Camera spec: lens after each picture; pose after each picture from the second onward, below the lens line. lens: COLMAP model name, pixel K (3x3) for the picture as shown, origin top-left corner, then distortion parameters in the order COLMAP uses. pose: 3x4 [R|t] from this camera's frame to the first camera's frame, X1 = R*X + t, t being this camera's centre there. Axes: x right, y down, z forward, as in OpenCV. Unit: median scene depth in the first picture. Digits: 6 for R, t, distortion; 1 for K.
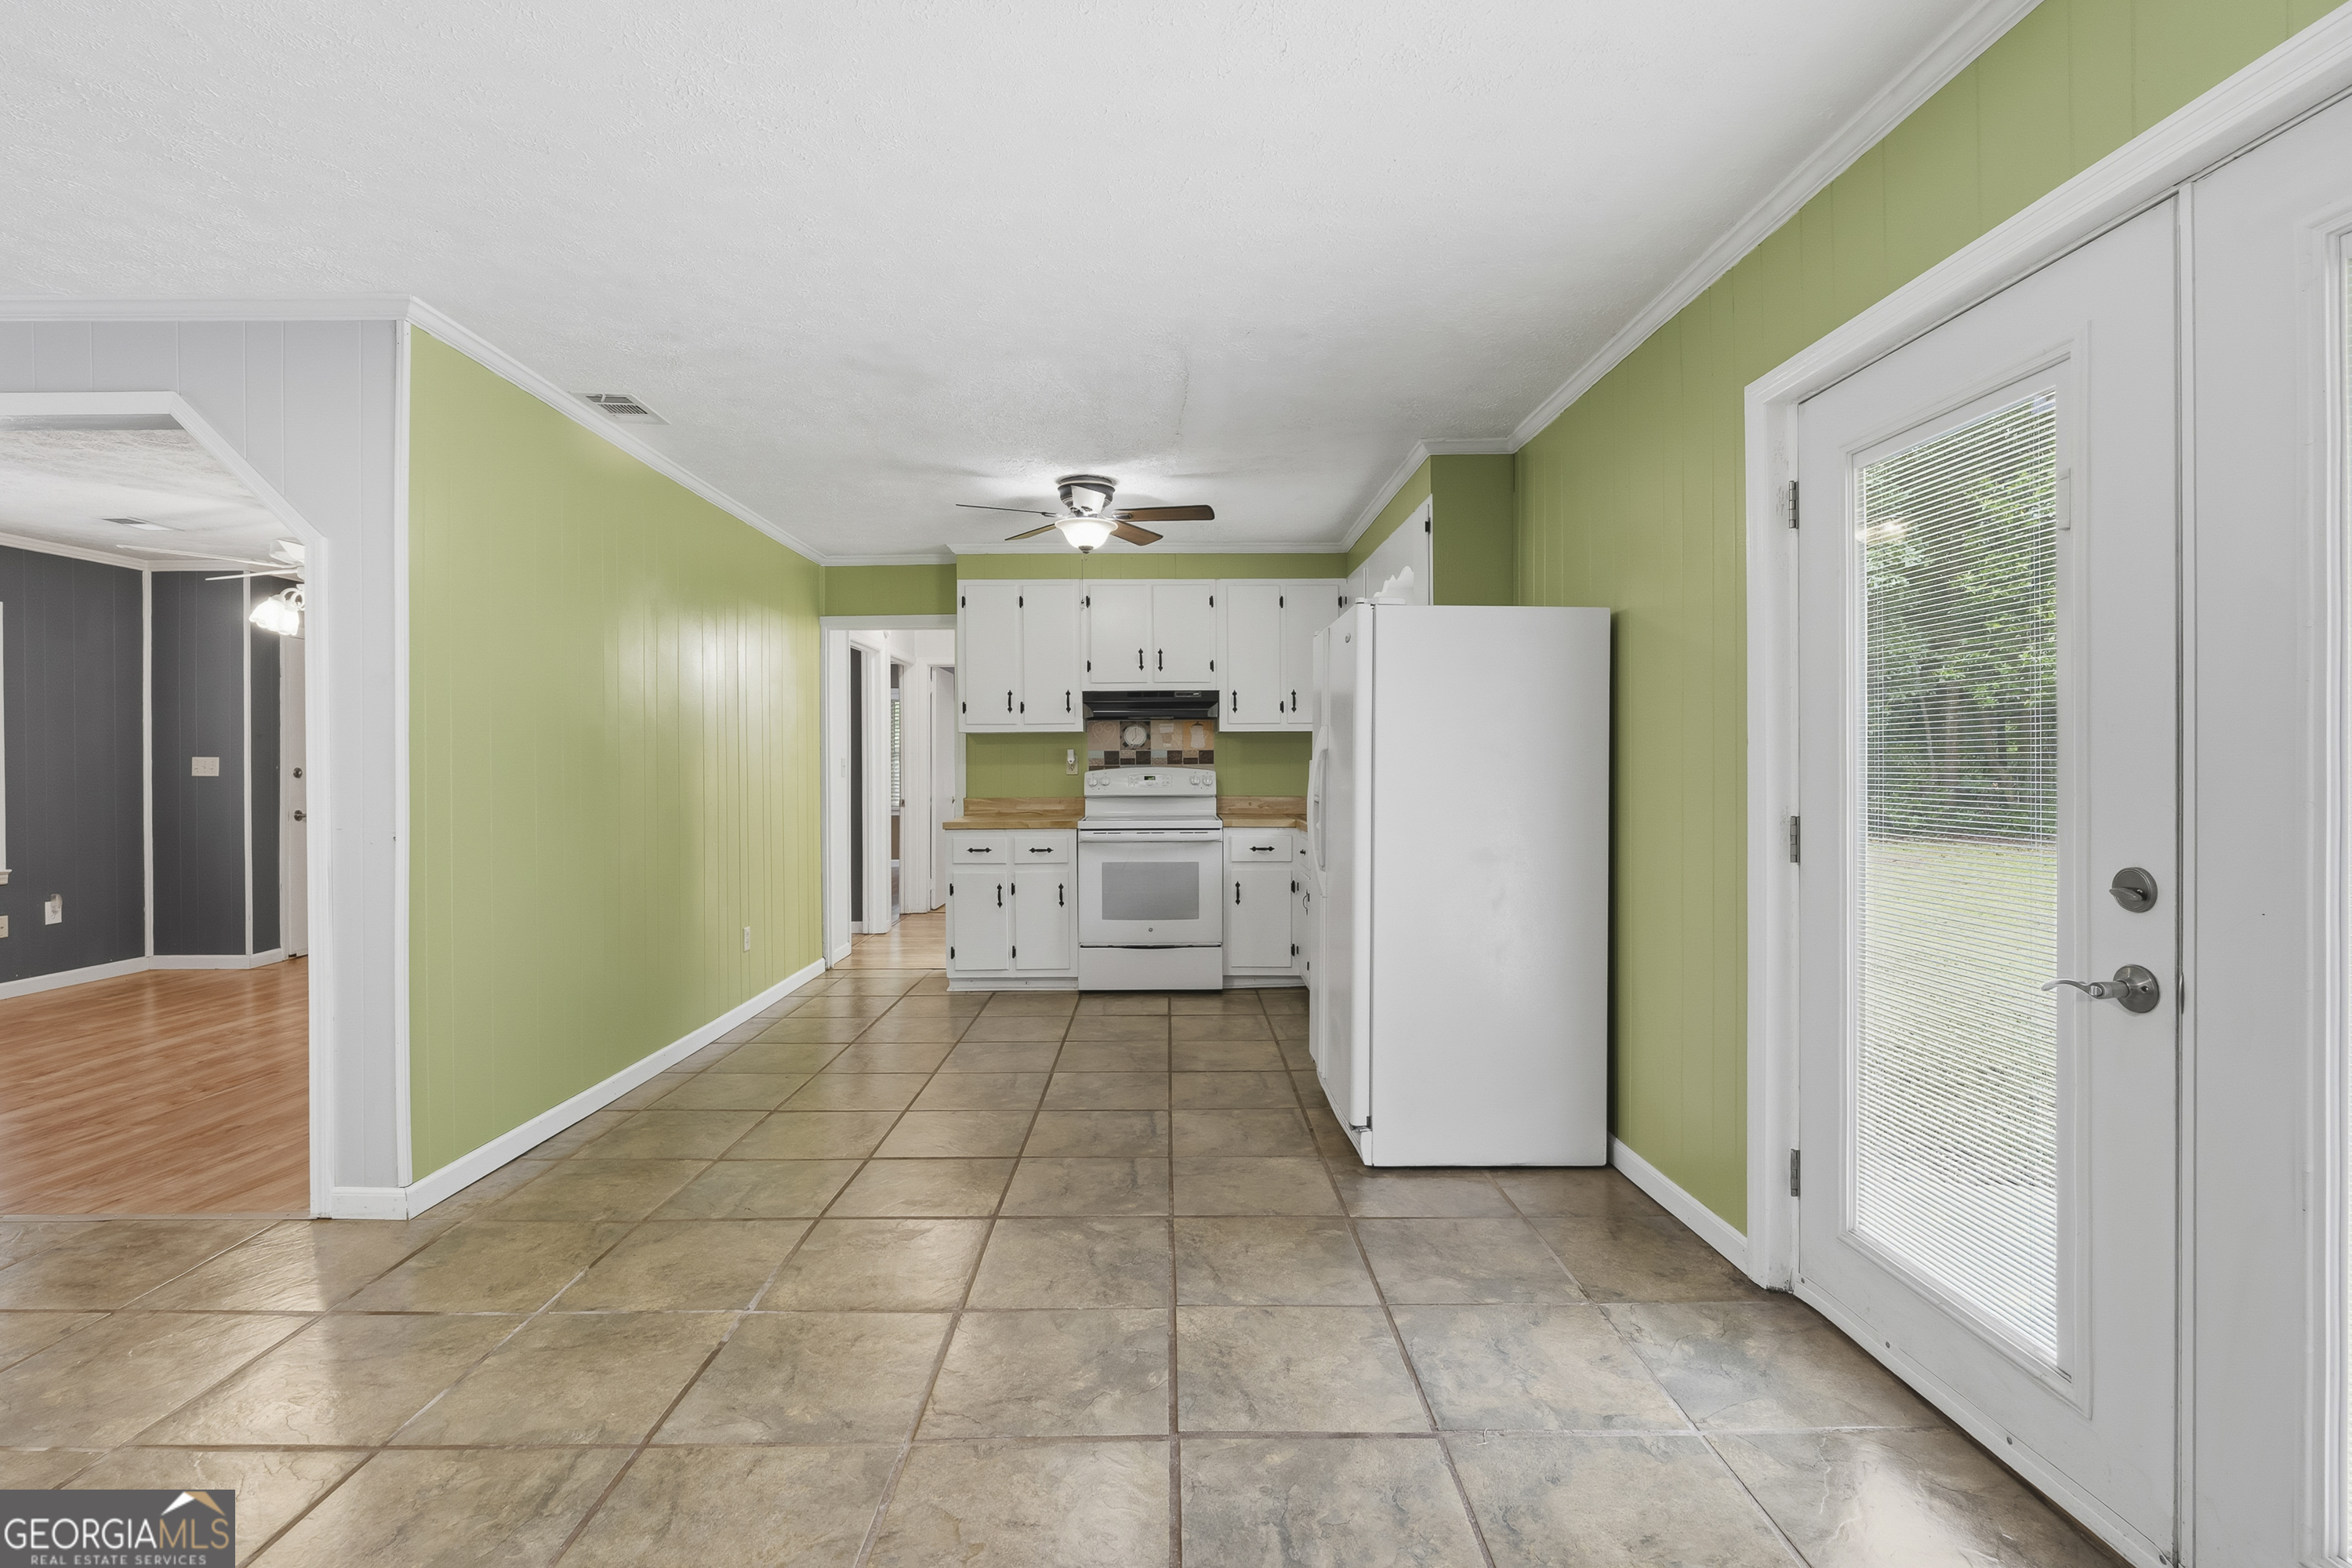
lens RADIAL K [[1052.0, 0, 1171.6], [0, 1052.0, 778.2], [0, 0, 1]] dist [-0.016162, 0.007160]
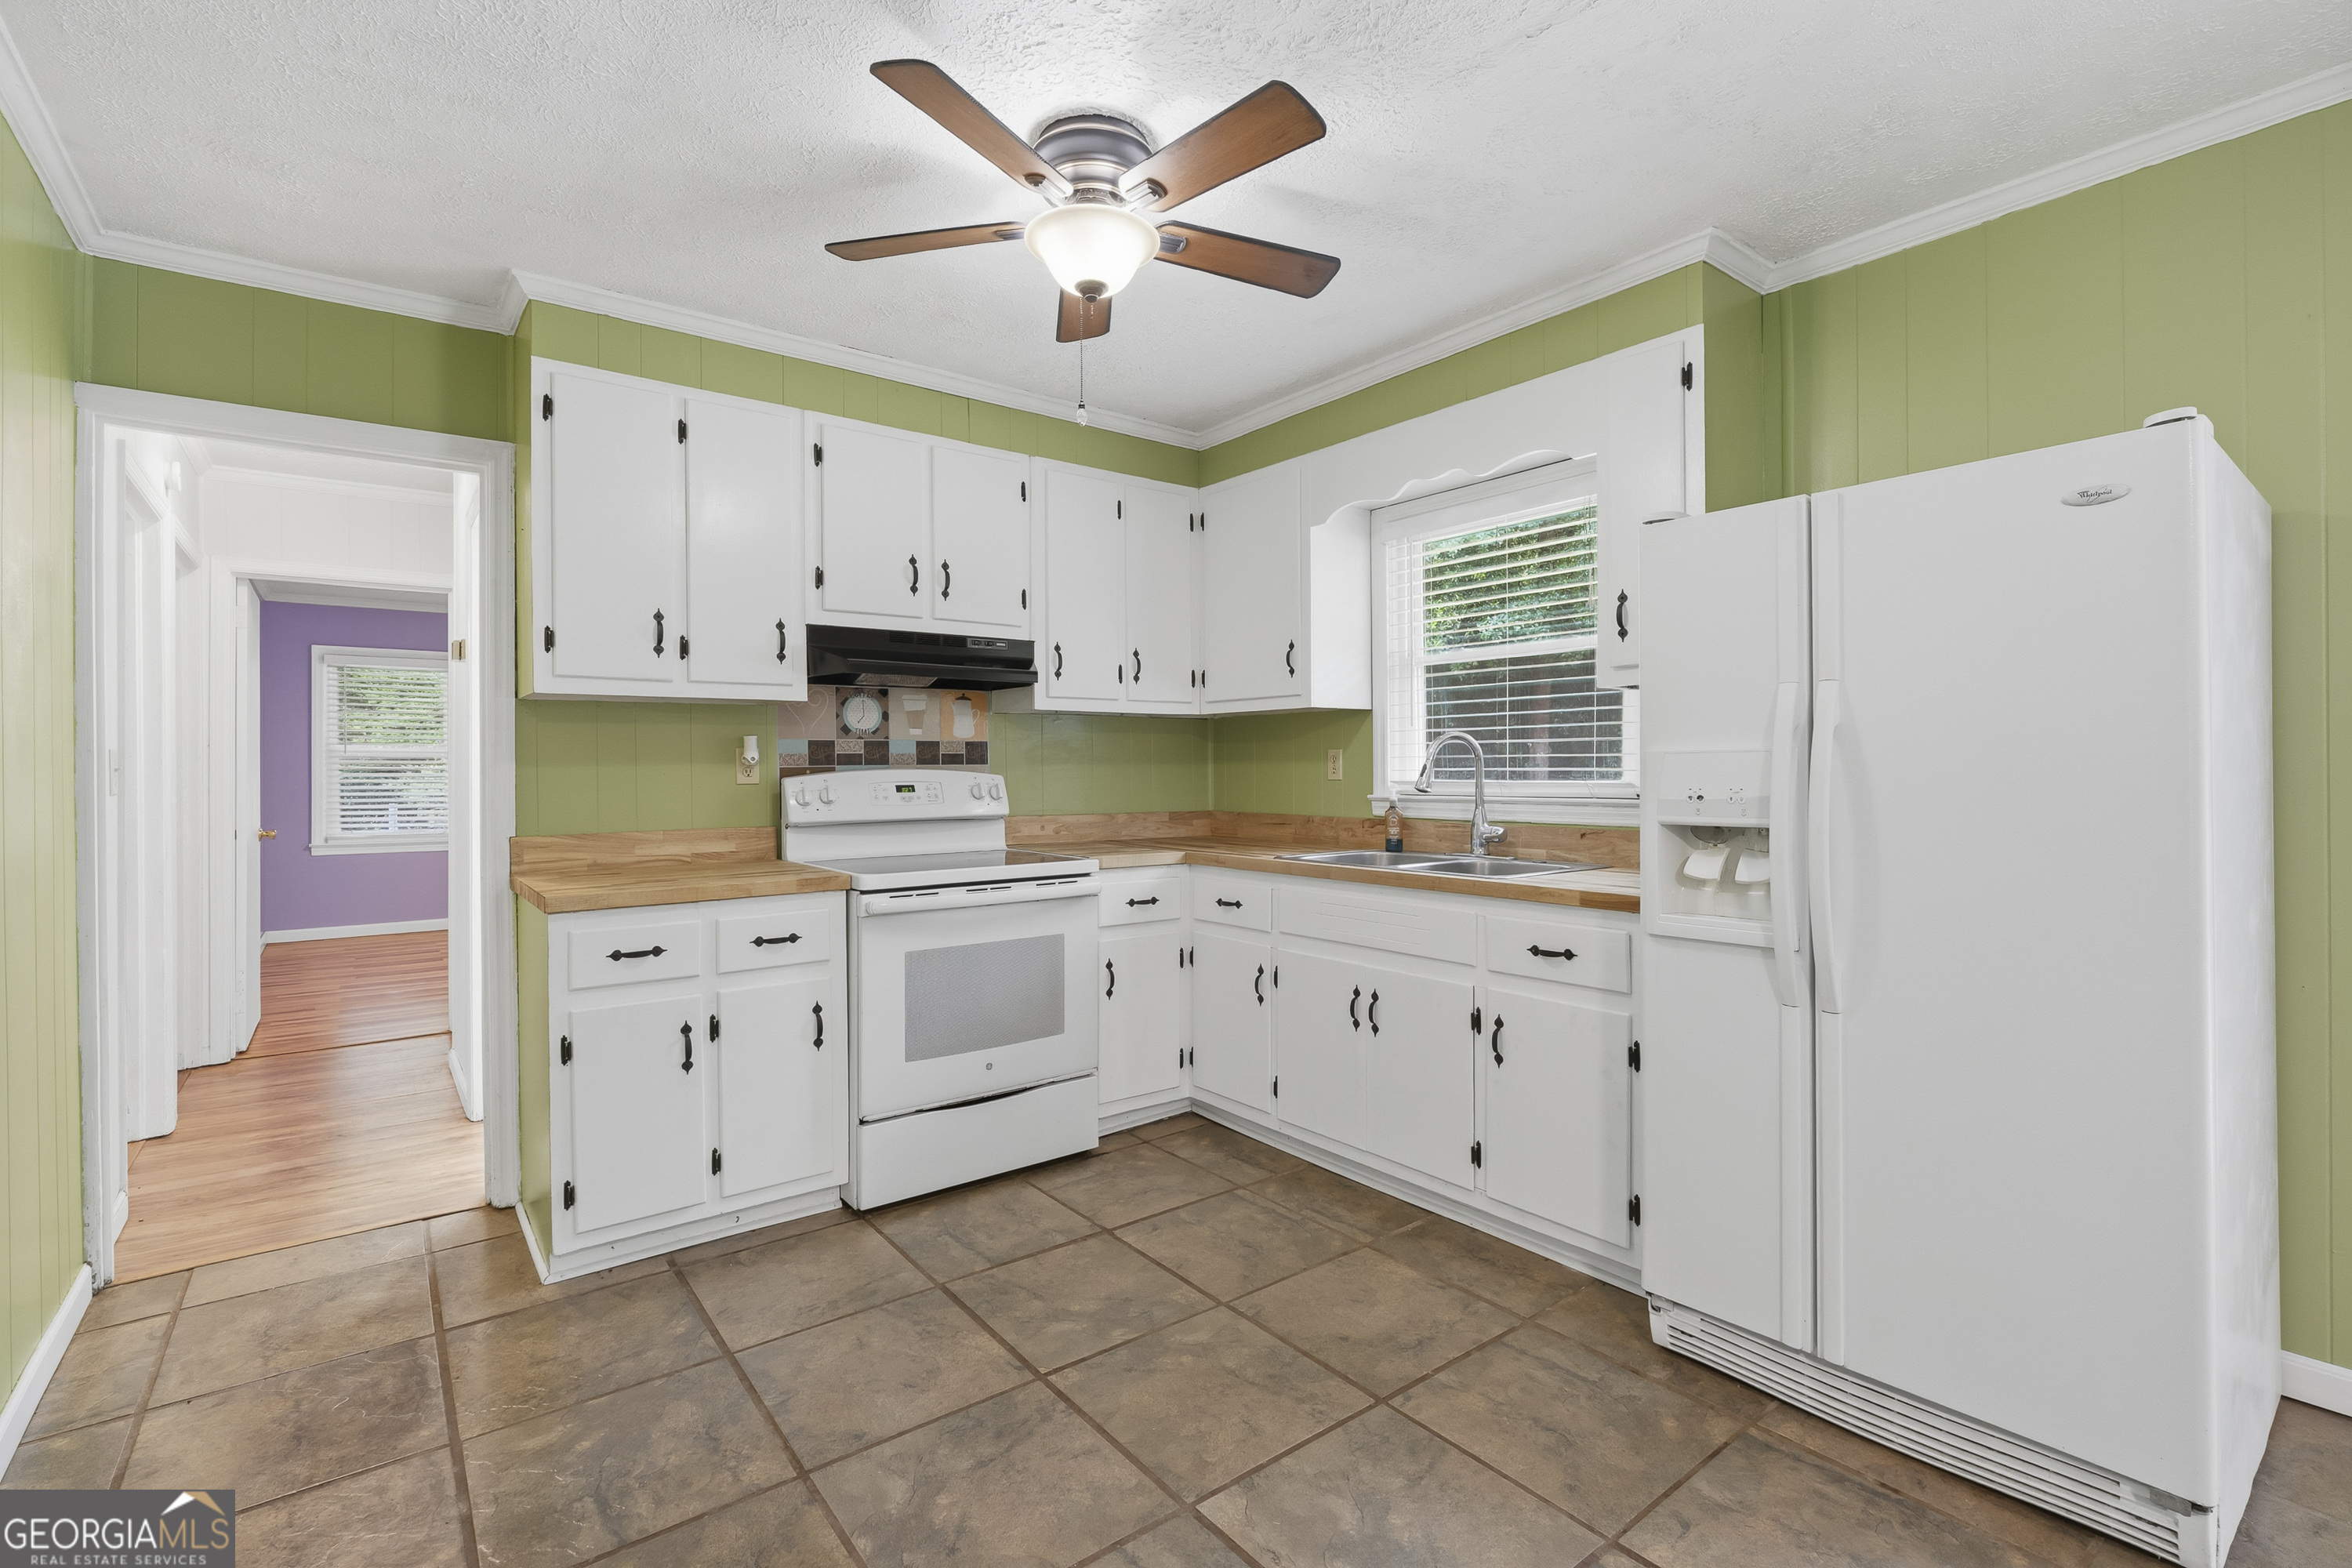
lens RADIAL K [[1052.0, 0, 1171.6], [0, 1052.0, 778.2], [0, 0, 1]] dist [-0.016162, 0.007160]
pose [[0.796622, -0.007094, 0.604436, -0.256084], [0.010628, 0.999941, -0.002271, -0.003044], [-0.604384, 0.008233, 0.796651, 0.474358]]
